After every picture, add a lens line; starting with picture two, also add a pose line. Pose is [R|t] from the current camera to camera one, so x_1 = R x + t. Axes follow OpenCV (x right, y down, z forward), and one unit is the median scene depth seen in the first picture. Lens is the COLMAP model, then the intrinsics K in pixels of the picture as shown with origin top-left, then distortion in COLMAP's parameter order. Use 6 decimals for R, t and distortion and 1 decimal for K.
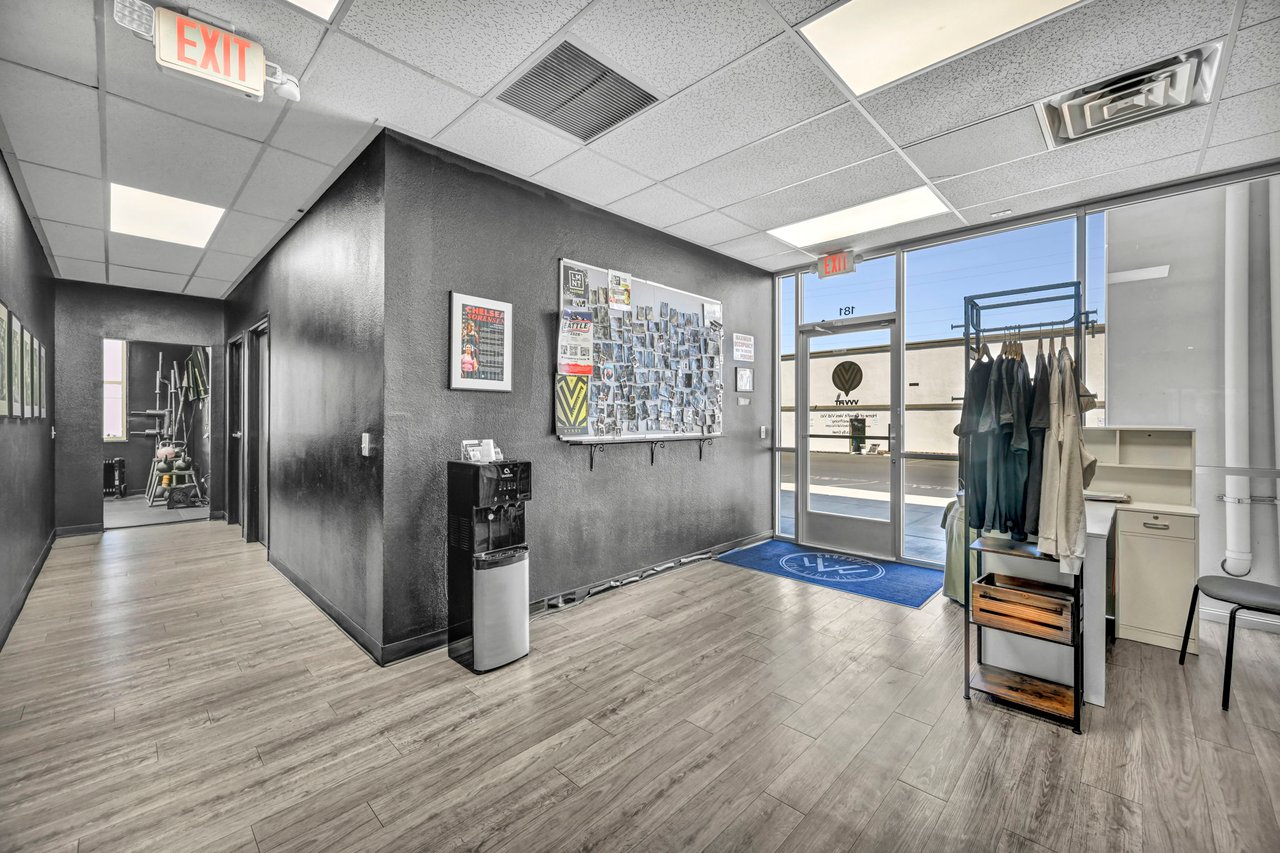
lens RADIAL K [[513.9, 0, 643.1], [0, 513.9, 417.3], [0, 0, 1]] dist [-0.002843, -0.000393]
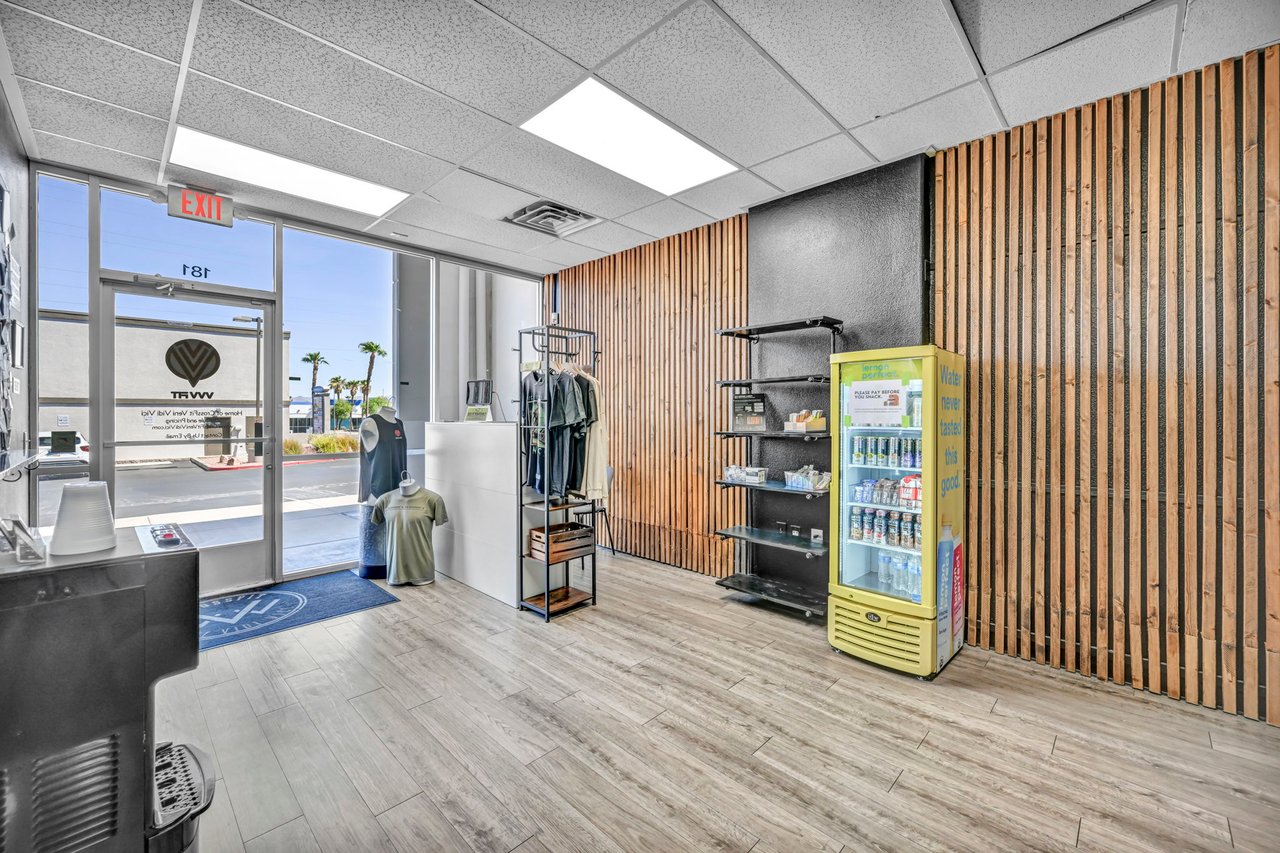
lens RADIAL K [[513.9, 0, 646.4], [0, 513.9, 418.8], [0, 0, 1]] dist [-0.002843, -0.000393]
pose [[-0.007458, -0.009459, 0.999927, -0.367502], [0.000848, 0.999955, 0.009466, -0.001644], [-0.999972, 0.000919, -0.007450, 0.378647]]
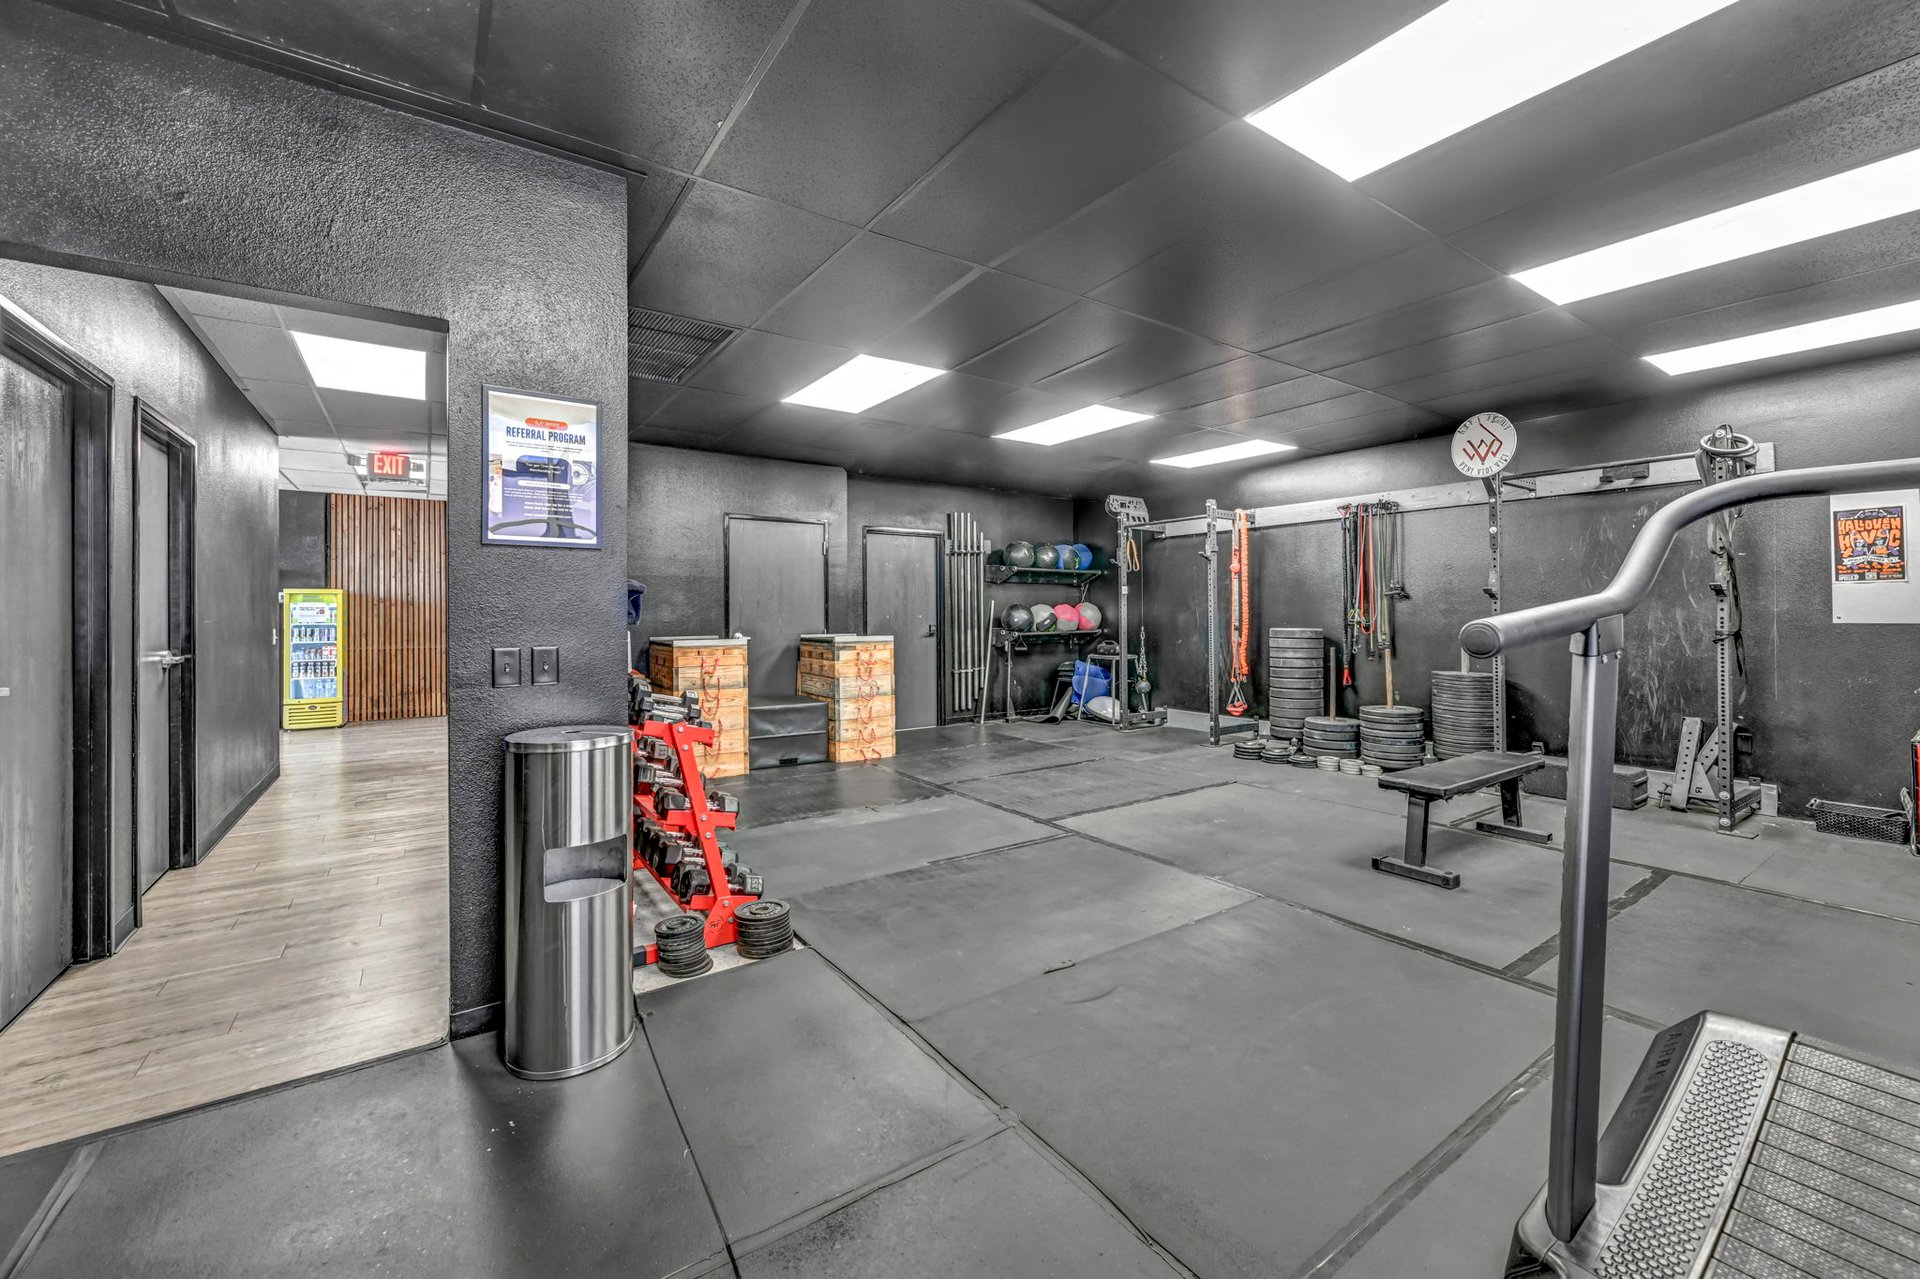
lens RADIAL K [[770.8, 0, 965.5], [0, 770.8, 628.3], [0, 0, 1]] dist [-0.002843, -0.000393]
pose [[-0.982012, -0.000214, 0.188820, -1.595553], [-0.000035, 1.000000, 0.000948, 0.021758], [-0.188820, 0.000924, -0.982011, 1.540255]]
